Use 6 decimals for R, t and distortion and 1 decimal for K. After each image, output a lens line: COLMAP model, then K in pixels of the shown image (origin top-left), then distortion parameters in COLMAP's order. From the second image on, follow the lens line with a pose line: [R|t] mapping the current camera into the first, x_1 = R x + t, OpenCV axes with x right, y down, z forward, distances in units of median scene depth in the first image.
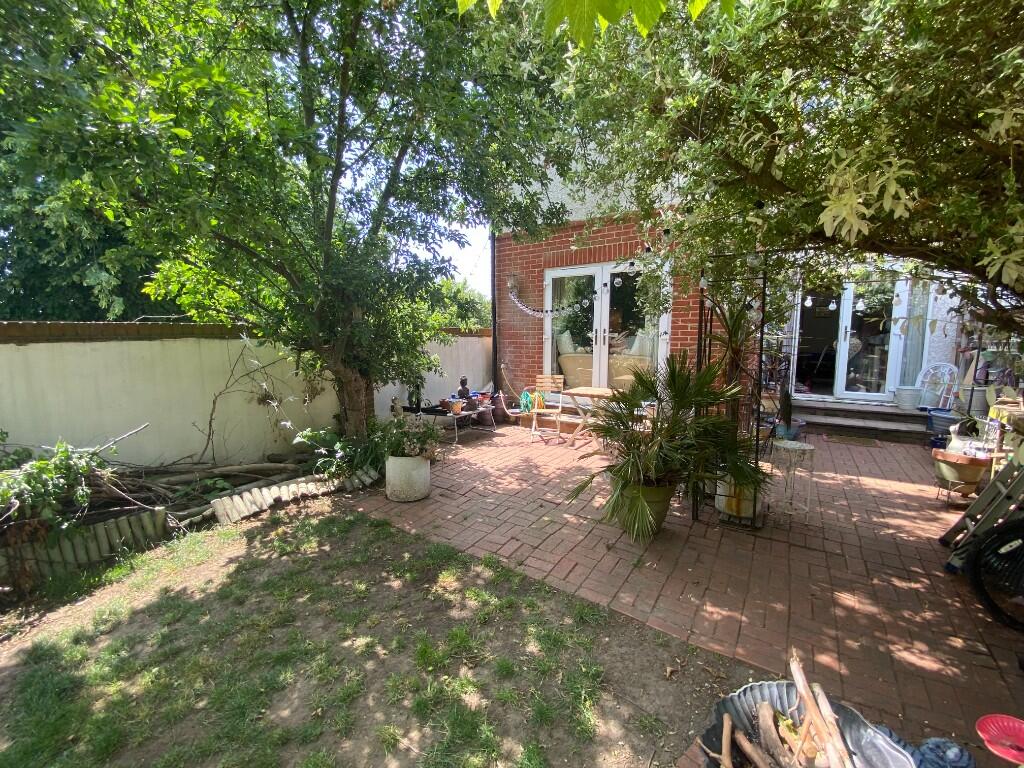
lens RADIAL K [[416.6, 0, 512.0], [0, 416.6, 384.0], [0, 0, 1]] dist [-0.001216, -0.000214]
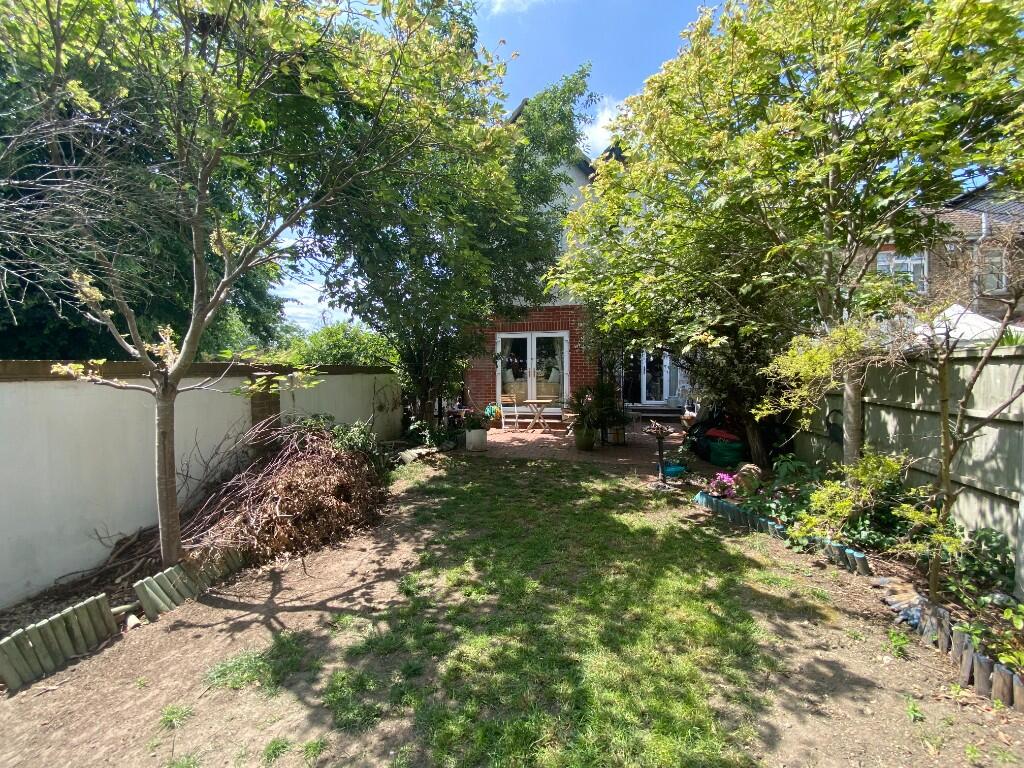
lens RADIAL K [[416.6, 0, 512.0], [0, 416.6, 384.0], [0, 0, 1]] dist [-0.001216, -0.000214]
pose [[0.926523, -0.013836, 0.375985, -0.506889], [0.051273, 0.994644, -0.089746, 0.084198], [-0.372729, 0.102430, 0.922270, -0.557887]]
